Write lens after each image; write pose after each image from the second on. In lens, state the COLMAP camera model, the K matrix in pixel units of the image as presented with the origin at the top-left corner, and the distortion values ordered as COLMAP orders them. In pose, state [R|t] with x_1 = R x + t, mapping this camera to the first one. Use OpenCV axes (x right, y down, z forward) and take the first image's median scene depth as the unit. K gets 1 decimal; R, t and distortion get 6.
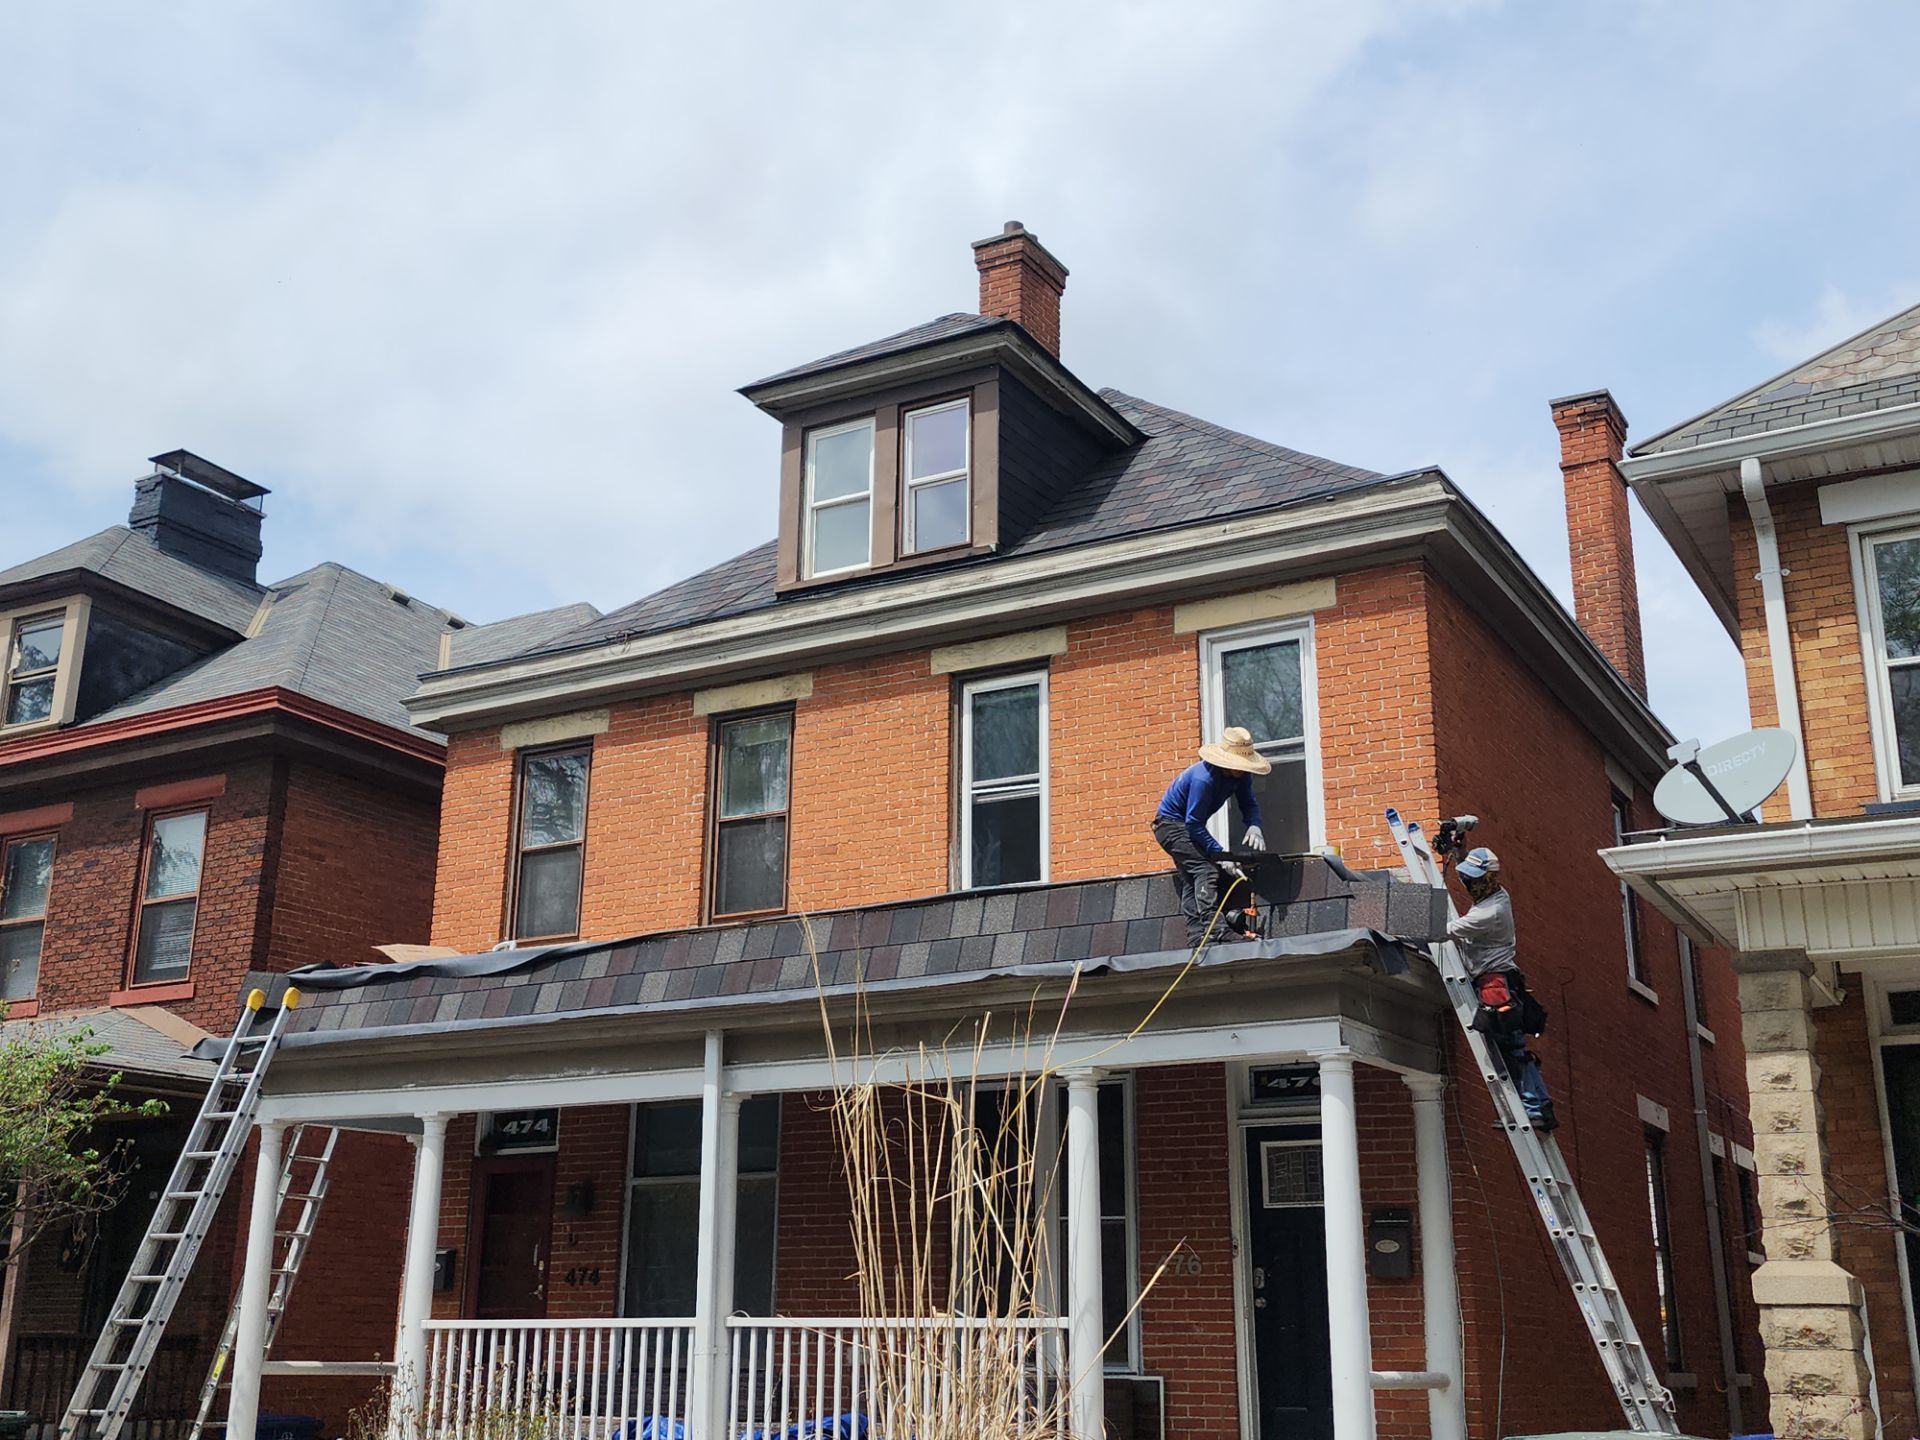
lens RADIAL K [[2083.0, 0, 951.8], [0, 2083.0, 682.2], [0, 0, 1]] dist [0.160247, -0.367067]
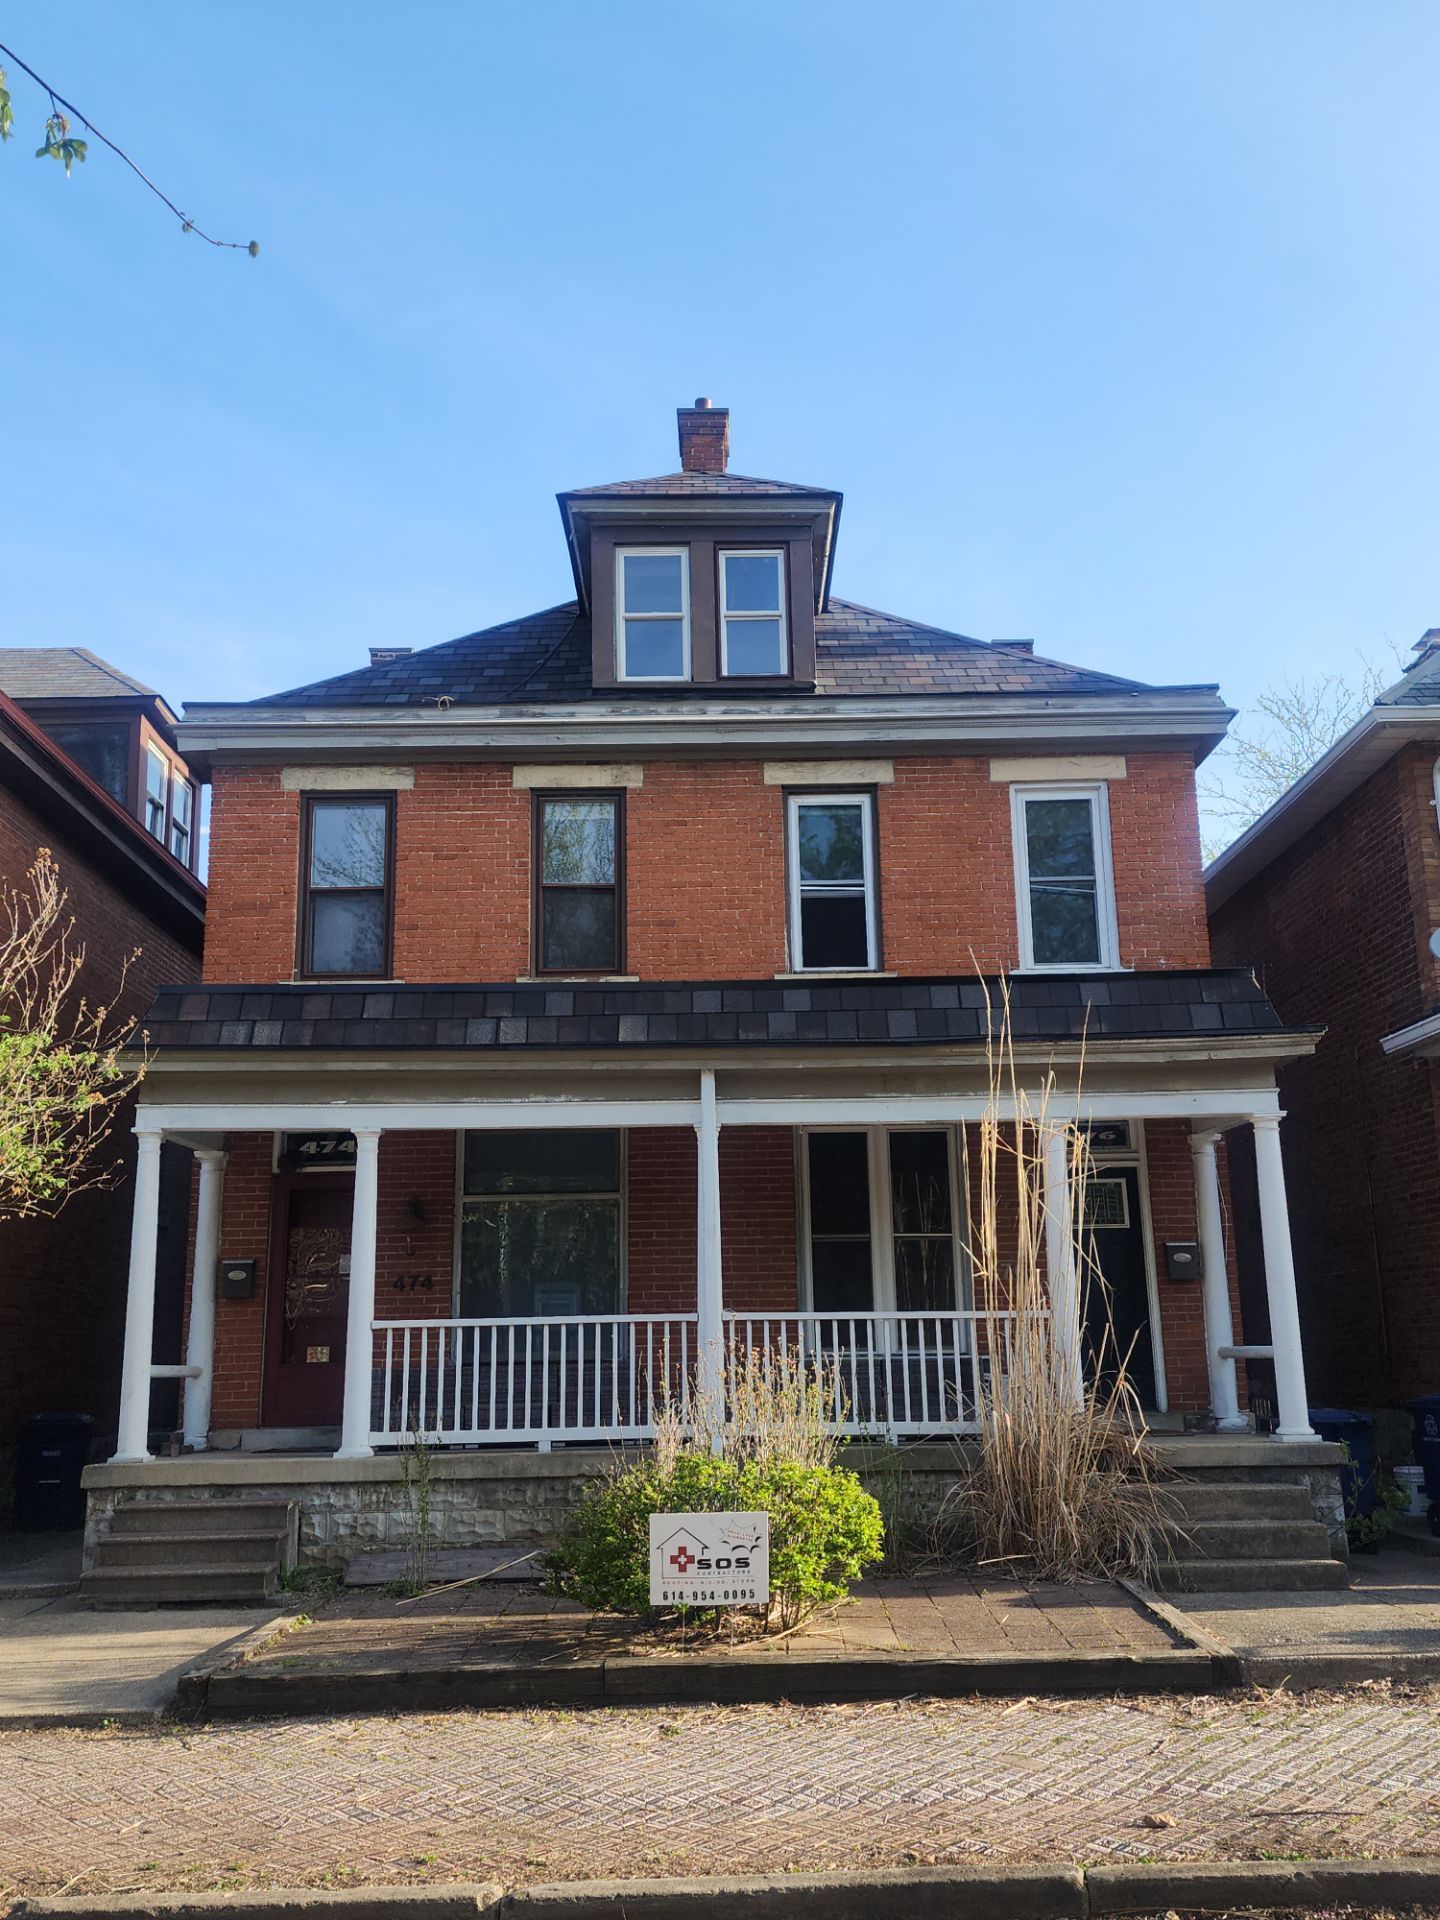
lens RADIAL K [[1629.1, 0, 726.8], [0, 1629.1, 986.7], [0, 0, 1]] dist [0.185401, -0.446211]
pose [[0.861737, 0.089221, 0.499449, -0.490202], [-0.131826, 0.989981, 0.050600, 0.067507], [-0.489930, -0.109444, 0.864864, 0.207081]]
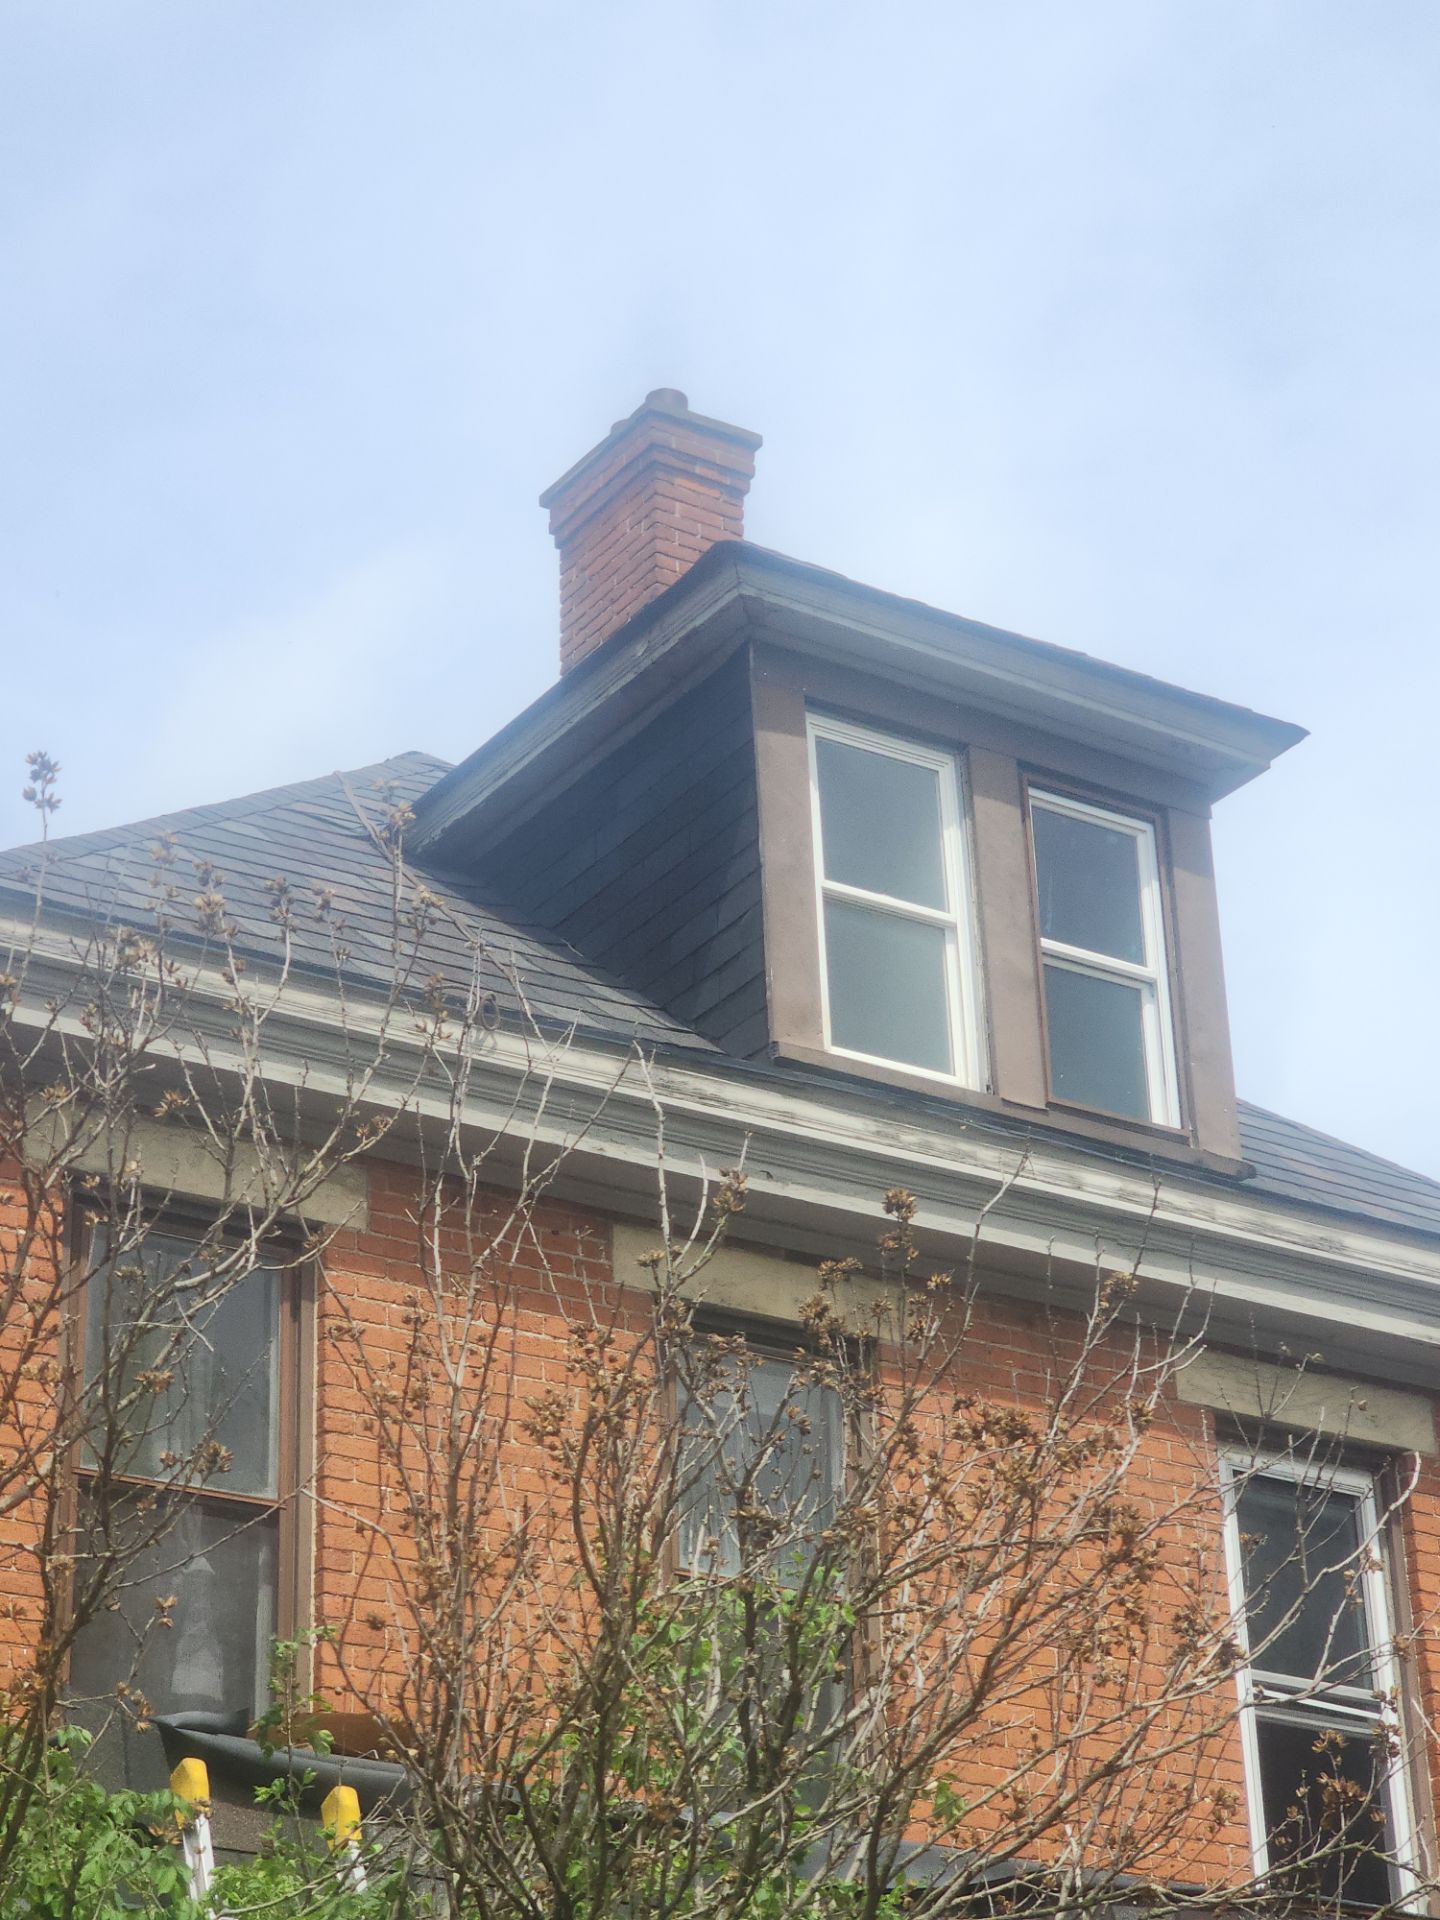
lens RADIAL K [[4229.5, 0, 720.0], [0, 4229.5, 960.0], [0, 0, 1]] dist [-0.049987, -0.188448]
pose [[0.446475, 0.368411, 0.815435, -0.845223], [-0.243117, 0.926971, -0.285689, 0.196069], [-0.861136, -0.070693, 0.503436, 0.653152]]
